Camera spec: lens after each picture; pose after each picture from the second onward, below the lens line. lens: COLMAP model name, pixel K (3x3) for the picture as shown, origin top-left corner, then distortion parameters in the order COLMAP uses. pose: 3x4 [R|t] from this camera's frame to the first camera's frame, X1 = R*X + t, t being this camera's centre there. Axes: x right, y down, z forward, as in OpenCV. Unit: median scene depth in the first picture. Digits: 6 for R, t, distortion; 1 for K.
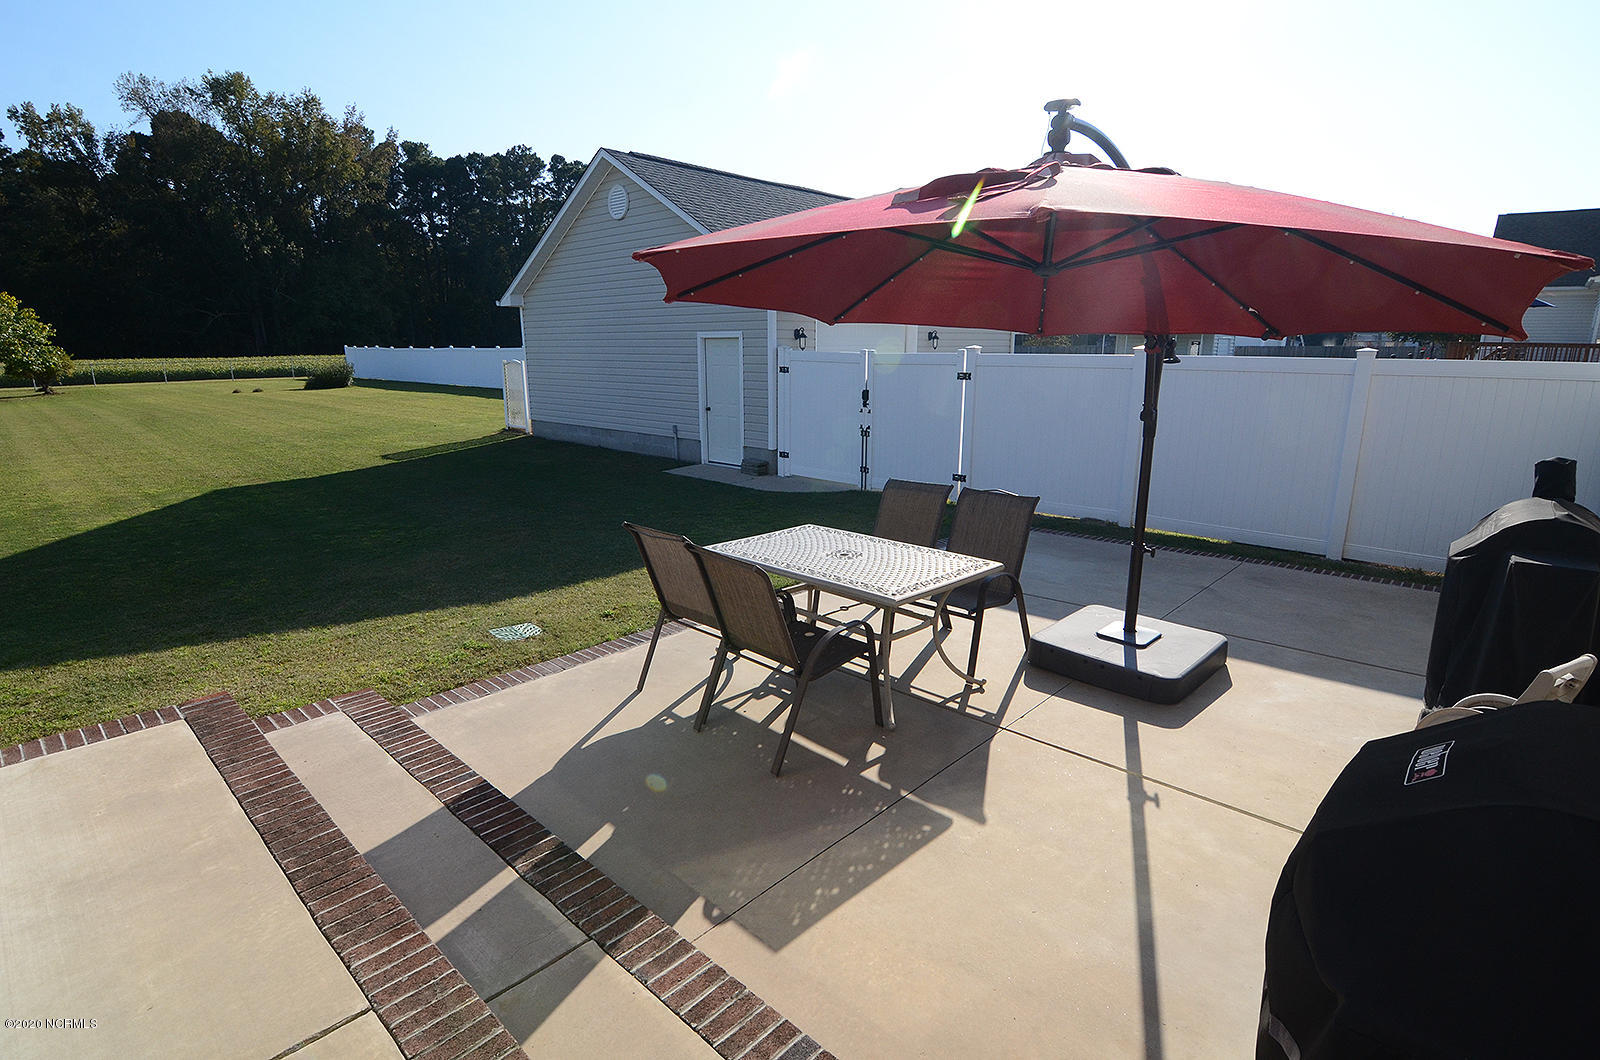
lens RADIAL K [[787.4, 0, 802.7], [0, 787.4, 557.2], [0, 0, 1]] dist [-0.013310, -0.006513]
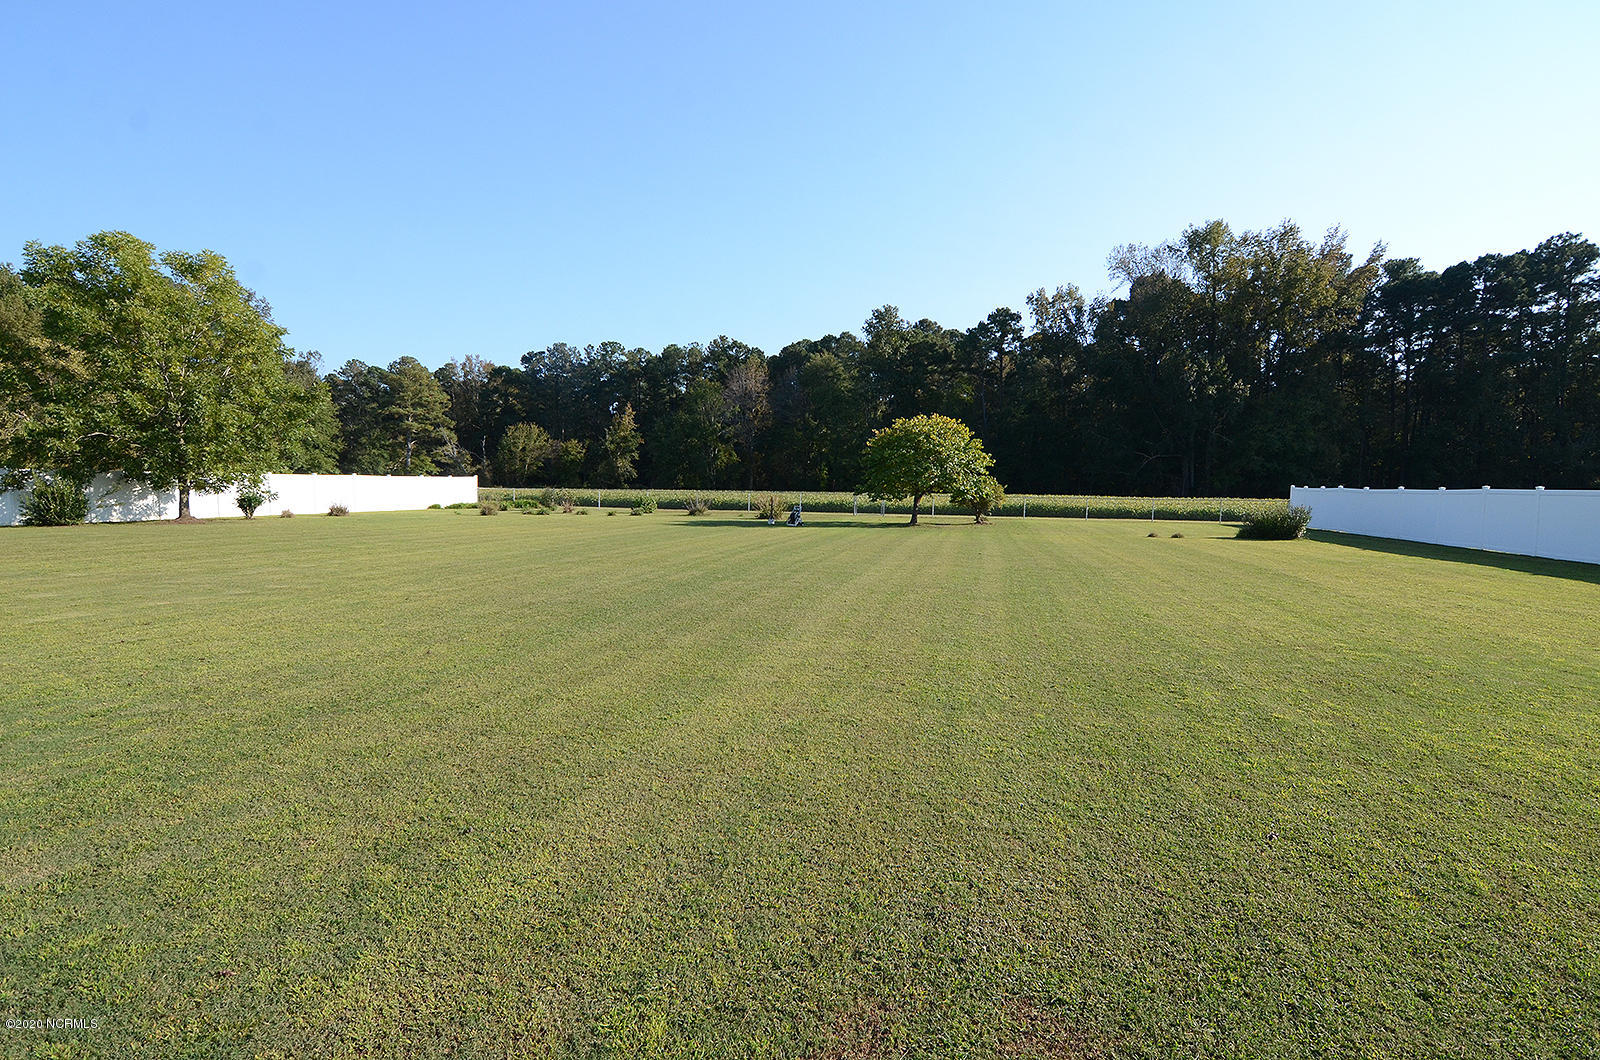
lens RADIAL K [[787.4, 0, 792.0], [0, 787.4, 534.7], [0, 0, 1]] dist [-0.013310, -0.006513]
pose [[0.496098, 0.063130, -0.865968, -0.104026], [-0.244190, 0.967242, -0.069379, -0.032784], [0.833221, 0.245879, 0.495263, 0.143538]]
